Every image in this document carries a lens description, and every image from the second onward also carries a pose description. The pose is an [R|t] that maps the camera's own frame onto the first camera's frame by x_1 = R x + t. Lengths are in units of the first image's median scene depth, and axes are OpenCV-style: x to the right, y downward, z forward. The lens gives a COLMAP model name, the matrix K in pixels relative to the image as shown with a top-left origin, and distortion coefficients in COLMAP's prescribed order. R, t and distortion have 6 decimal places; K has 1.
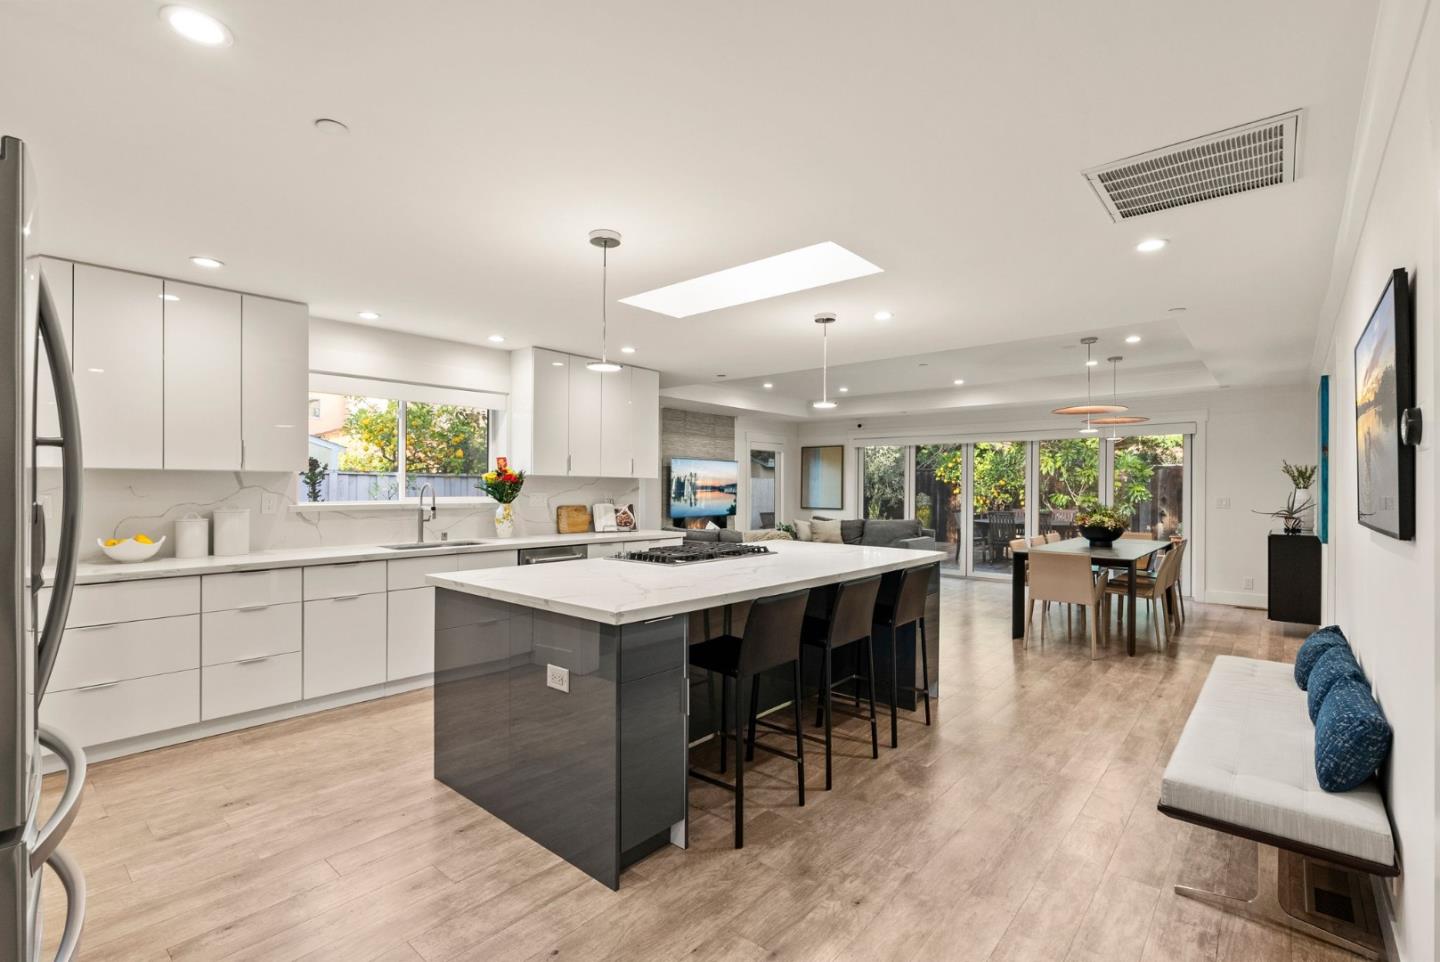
lens RADIAL K [[651.0, 0, 720.2], [0, 651.0, 486.8], [0, 0, 1]] dist [-0.003385, 0.000155]
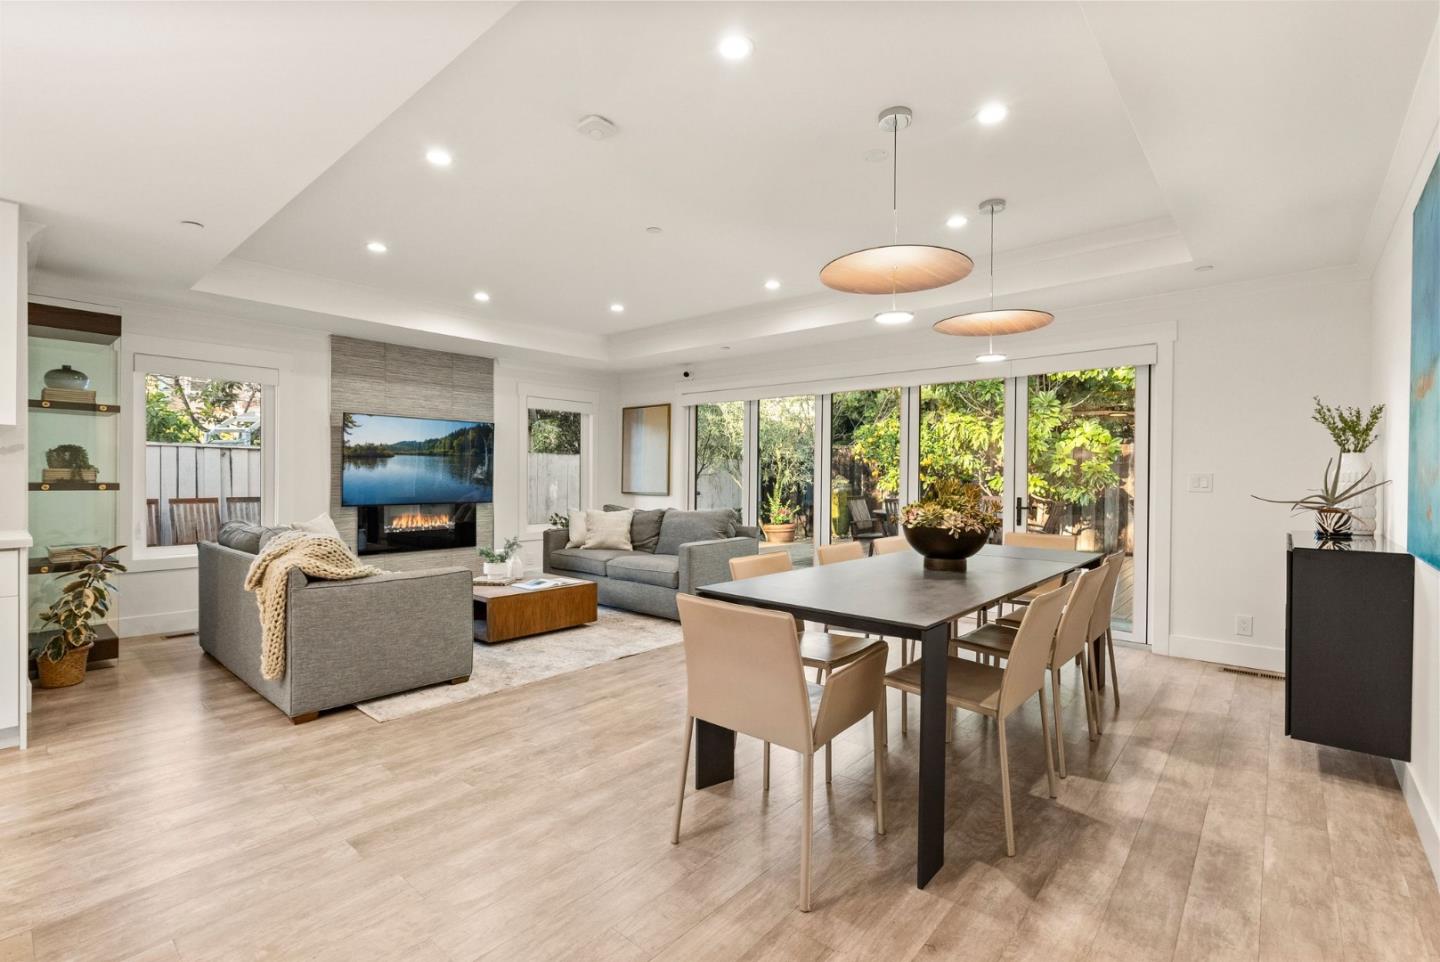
lens RADIAL K [[651.0, 0, 719.1], [0, 651.0, 481.4], [0, 0, 1]] dist [-0.003385, 0.000155]
pose [[0.999993, 0.002055, -0.002981, 0.416650], [-0.002022, 0.999936, 0.011102, 0.021086], [0.003003, -0.011096, 0.999934, 0.506555]]
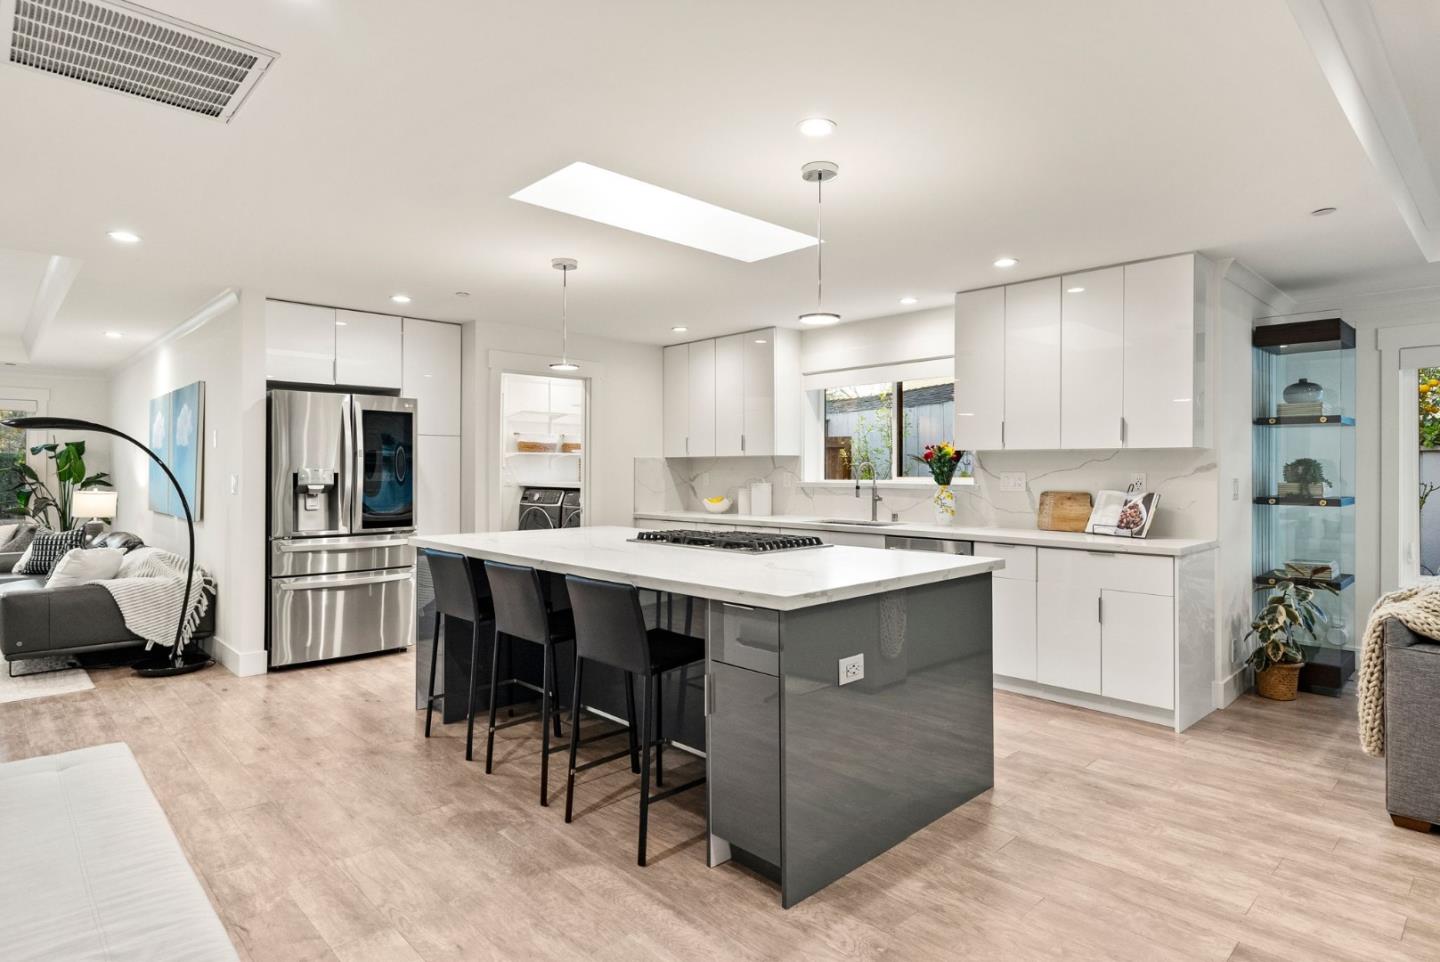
lens RADIAL K [[771.3, 0, 719.0], [0, 771.3, 467.4], [0, 0, 1]] dist [0.007118, -0.000532]
pose [[-0.091277, -0.011294, -0.995762, 0.564631], [0.000230, 0.999935, -0.011363, 0.010956], [0.995826, -0.001266, -0.091268, 0.636412]]
